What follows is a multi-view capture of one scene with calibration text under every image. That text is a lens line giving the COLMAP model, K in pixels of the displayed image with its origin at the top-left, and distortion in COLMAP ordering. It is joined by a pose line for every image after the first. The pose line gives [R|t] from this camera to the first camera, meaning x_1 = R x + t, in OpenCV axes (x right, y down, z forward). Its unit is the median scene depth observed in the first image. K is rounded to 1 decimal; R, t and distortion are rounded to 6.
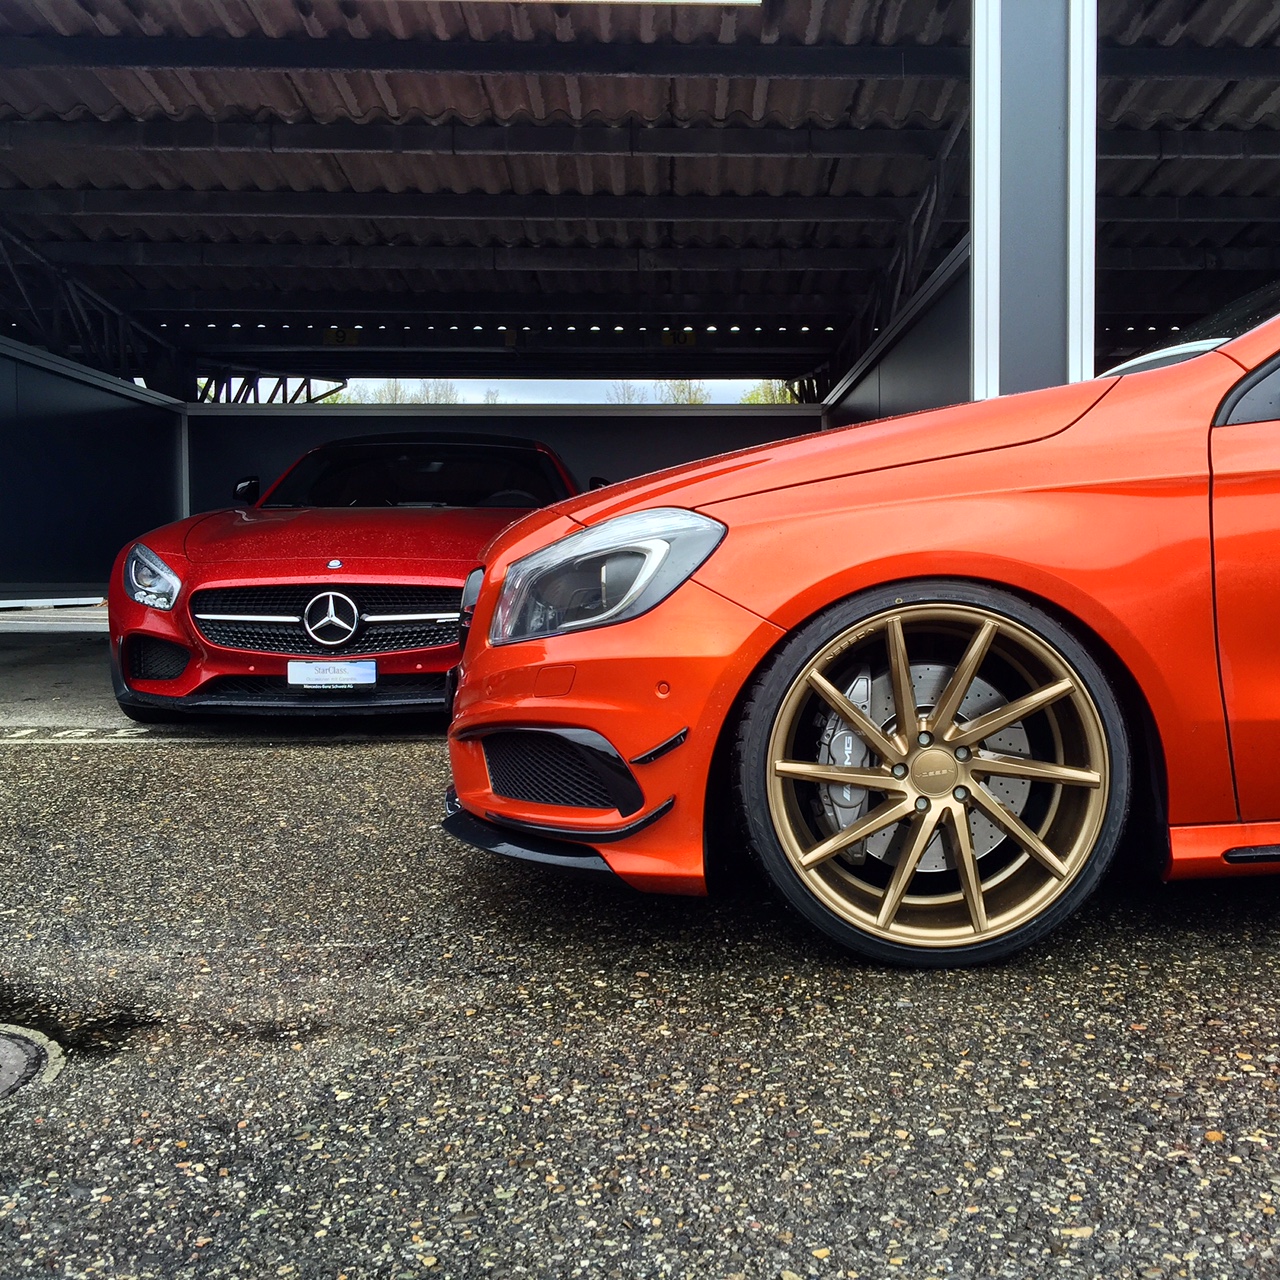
lens RADIAL K [[1355.8, 0, 640.0], [0, 1355.8, 640.0], [0, 0, 1]] dist [0.039734, -0.001600]
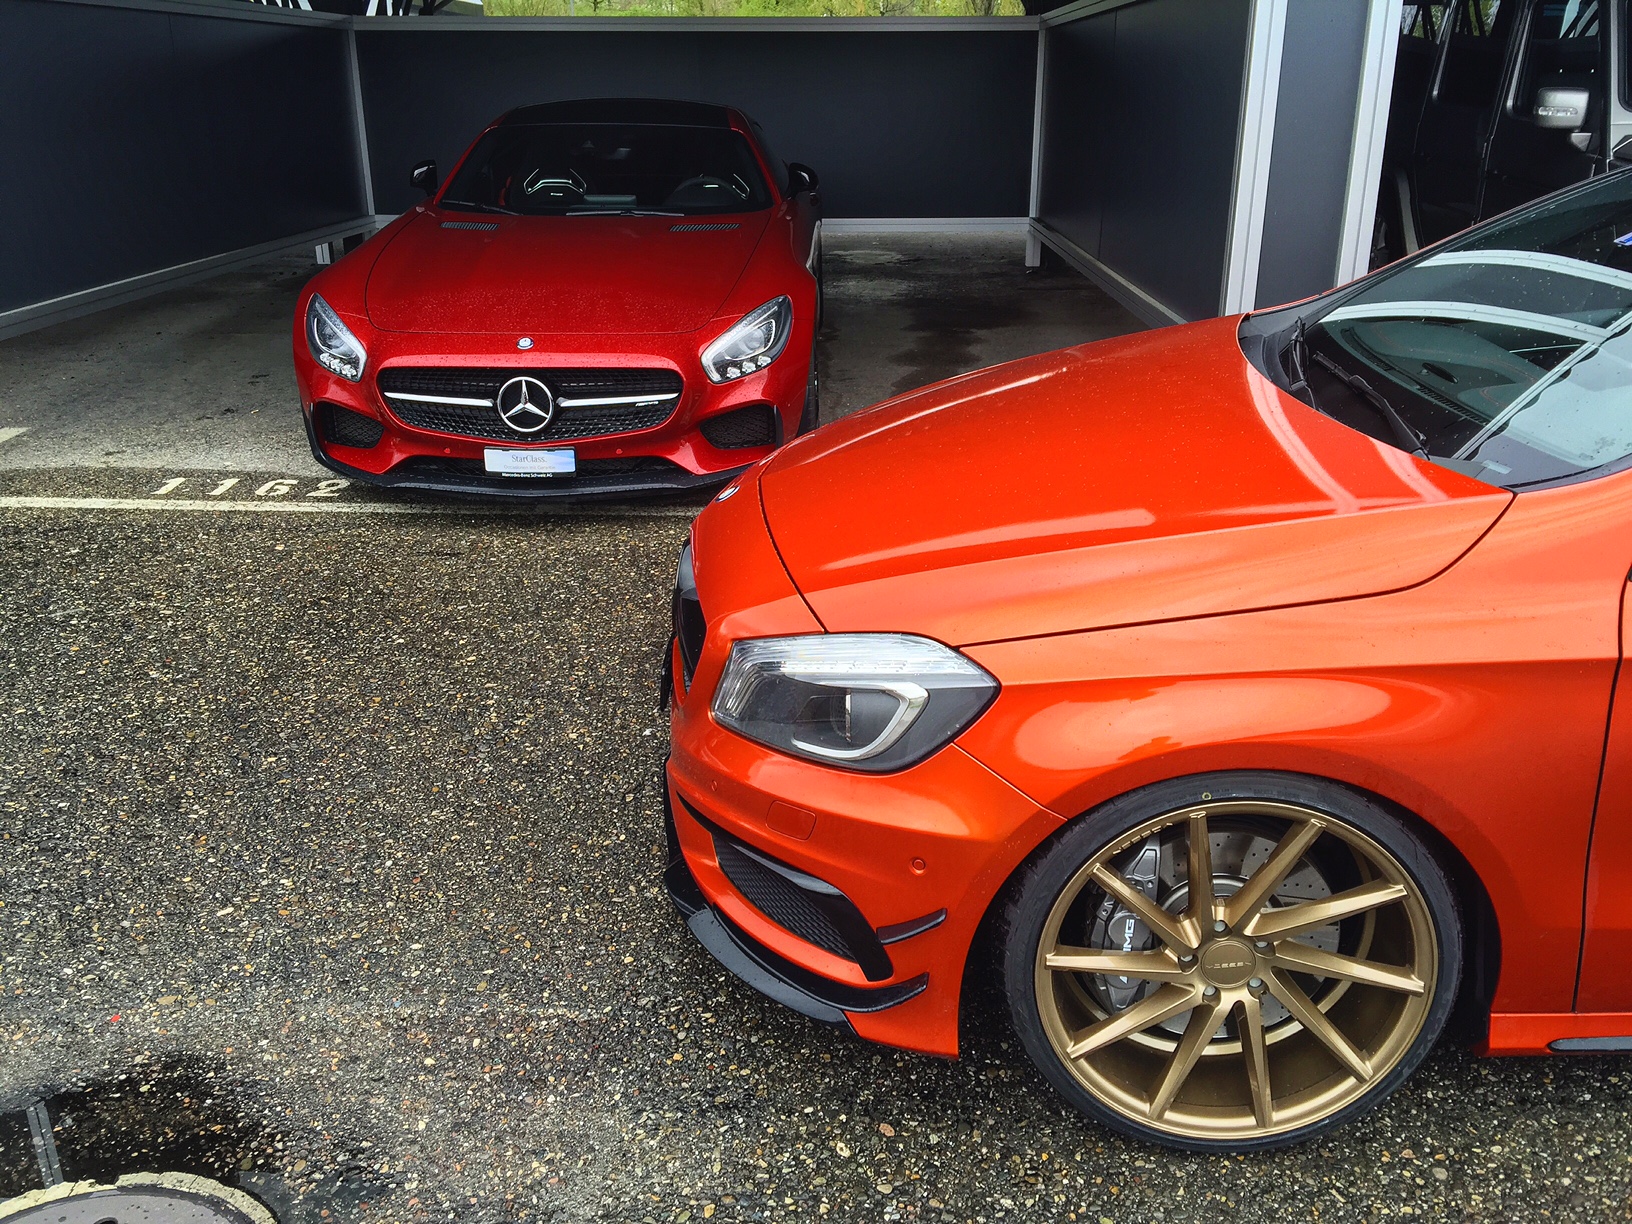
lens RADIAL K [[1288.9, 0, 754.1], [0, 1288.9, 598.8], [0, 0, 1]] dist [0.080896, -0.108511]
pose [[0.998608, 0.006442, -0.052352, -0.044156], [0.009627, 0.953581, 0.300984, -0.366400], [0.051861, -0.301069, 0.952191, 0.242210]]
